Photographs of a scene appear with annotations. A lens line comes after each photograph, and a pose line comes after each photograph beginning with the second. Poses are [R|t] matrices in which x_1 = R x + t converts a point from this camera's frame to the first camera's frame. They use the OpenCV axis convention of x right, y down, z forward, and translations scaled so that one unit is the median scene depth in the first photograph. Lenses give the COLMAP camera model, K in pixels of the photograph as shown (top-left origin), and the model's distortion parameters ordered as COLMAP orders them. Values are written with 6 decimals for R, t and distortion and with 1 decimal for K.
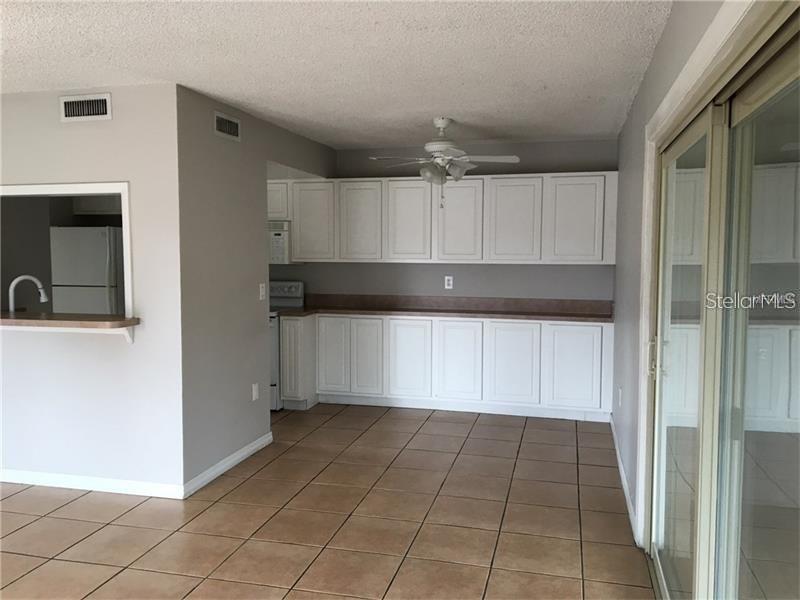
lens RADIAL K [[667.9, 0, 397.1], [0, 667.9, 296.1], [0, 0, 1]] dist [0.088449, -0.126062]
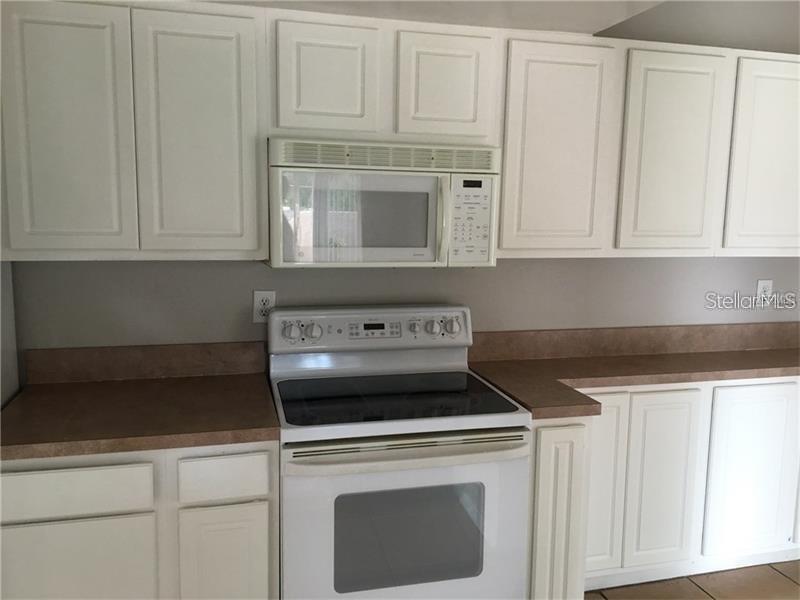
lens RADIAL K [[667.9, 0, 397.1], [0, 667.9, 296.1], [0, 0, 1]] dist [0.088449, -0.126062]
pose [[0.875198, -0.050367, 0.481136, -0.389039], [0.039017, 0.998674, 0.033571, -0.045635], [-0.482189, -0.010609, 0.876003, 0.705729]]
